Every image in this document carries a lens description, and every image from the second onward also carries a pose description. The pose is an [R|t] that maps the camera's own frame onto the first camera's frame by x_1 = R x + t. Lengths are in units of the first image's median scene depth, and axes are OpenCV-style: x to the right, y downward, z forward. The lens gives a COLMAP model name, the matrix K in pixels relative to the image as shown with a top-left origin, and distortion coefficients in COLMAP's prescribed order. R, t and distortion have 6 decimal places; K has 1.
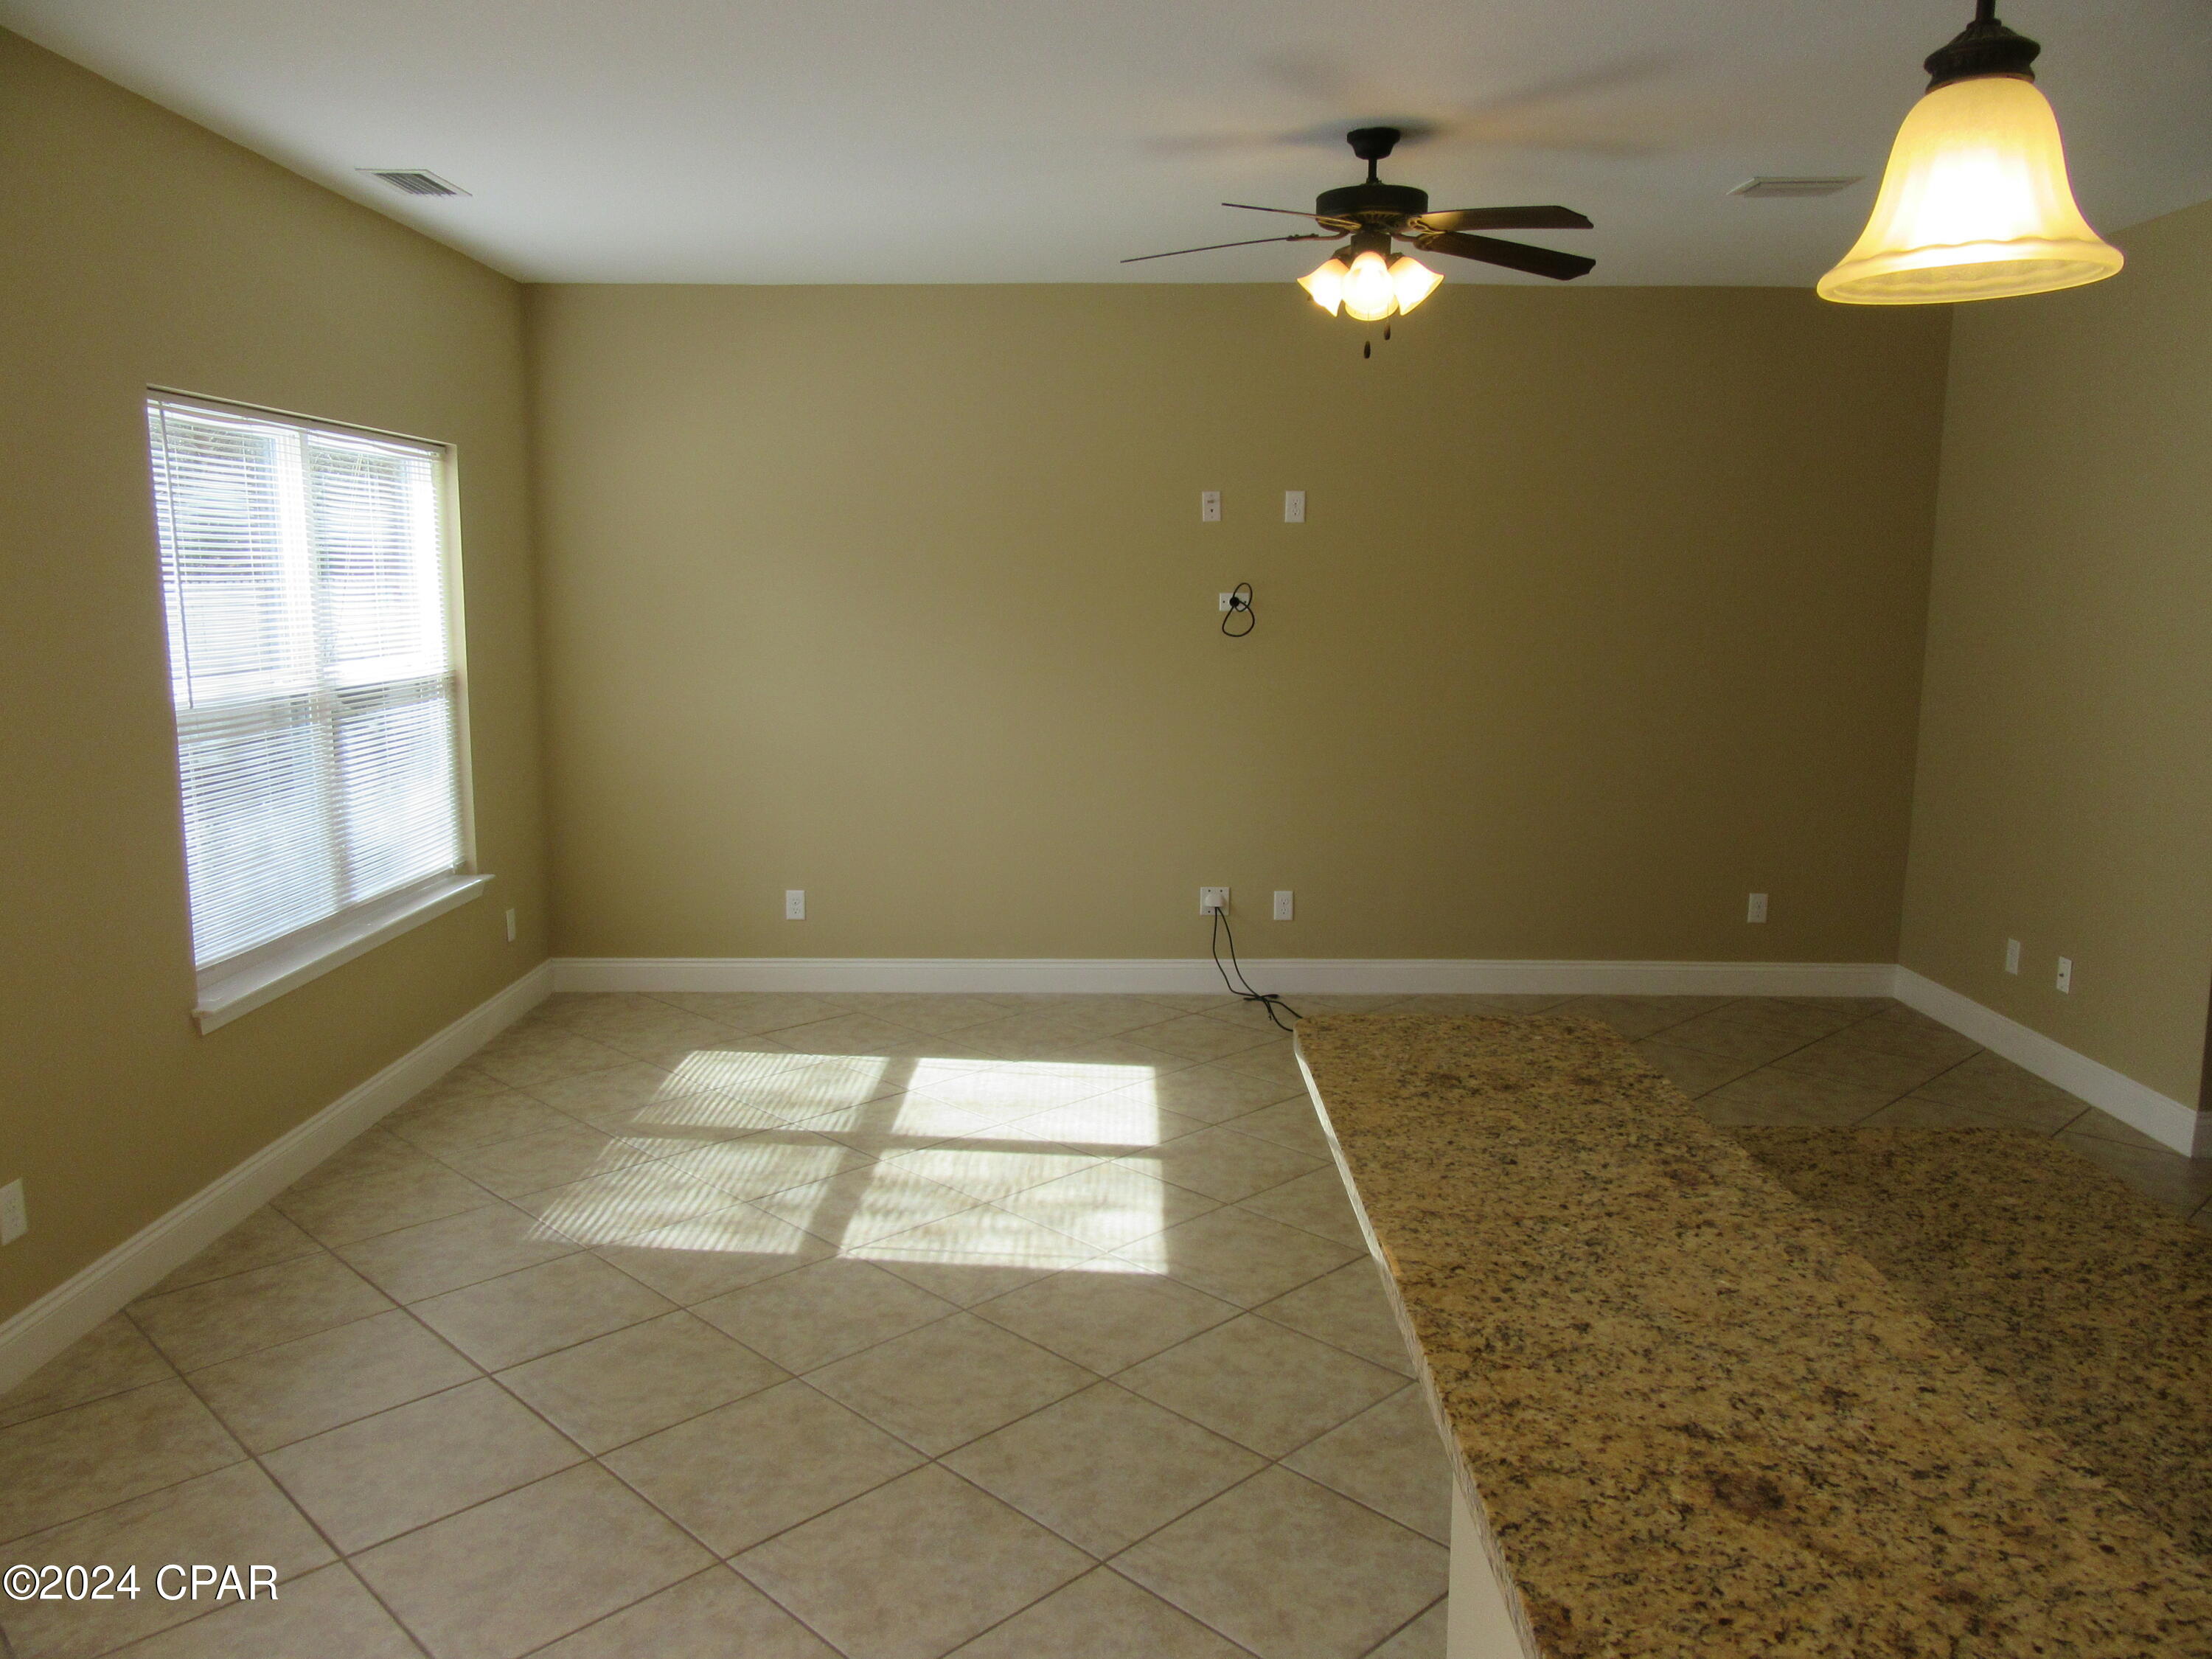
lens RADIAL K [[1650.3, 0, 1111.1], [0, 1650.3, 826.1], [0, 0, 1]] dist [-0.001259, 0.003101]
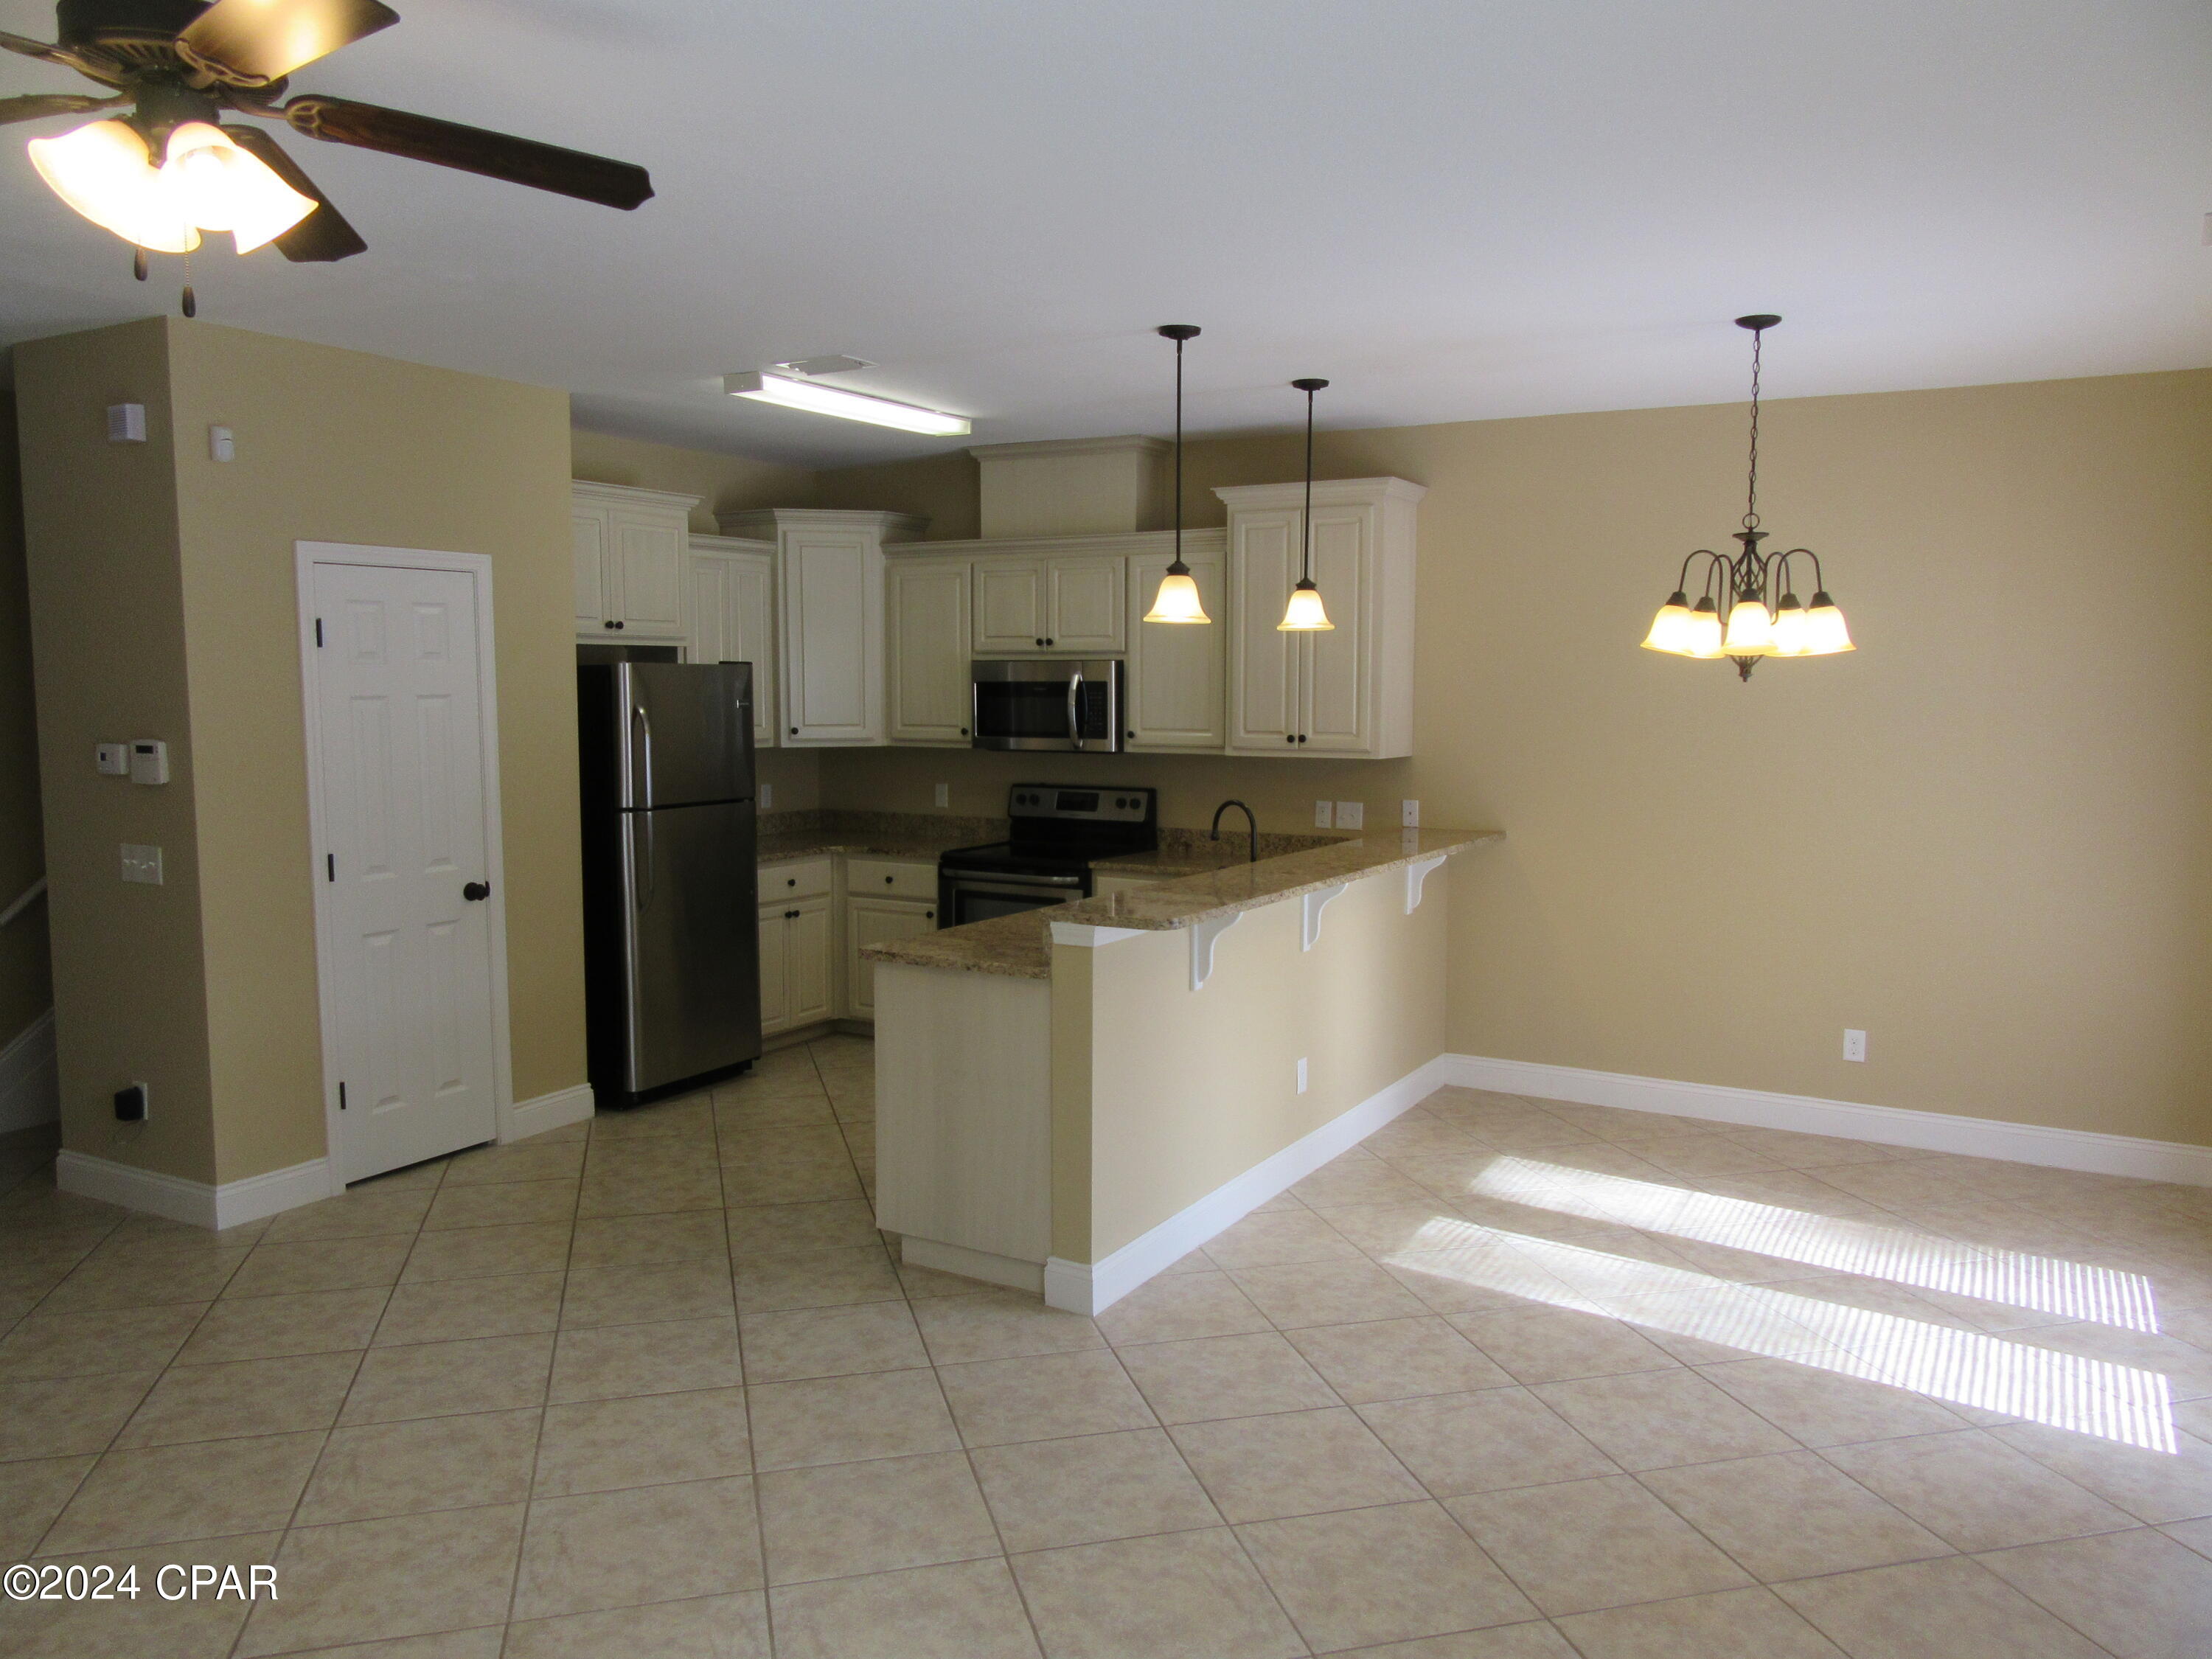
lens RADIAL K [[1650.3, 0, 1108.2], [0, 1650.3, 819.2], [0, 0, 1]] dist [-0.001259, 0.003101]
pose [[-0.868079, -0.052405, 0.493652, -0.430022], [0.066863, 0.973009, 0.220869, -0.238169], [-0.491903, 0.224739, -0.841144, 1.449010]]
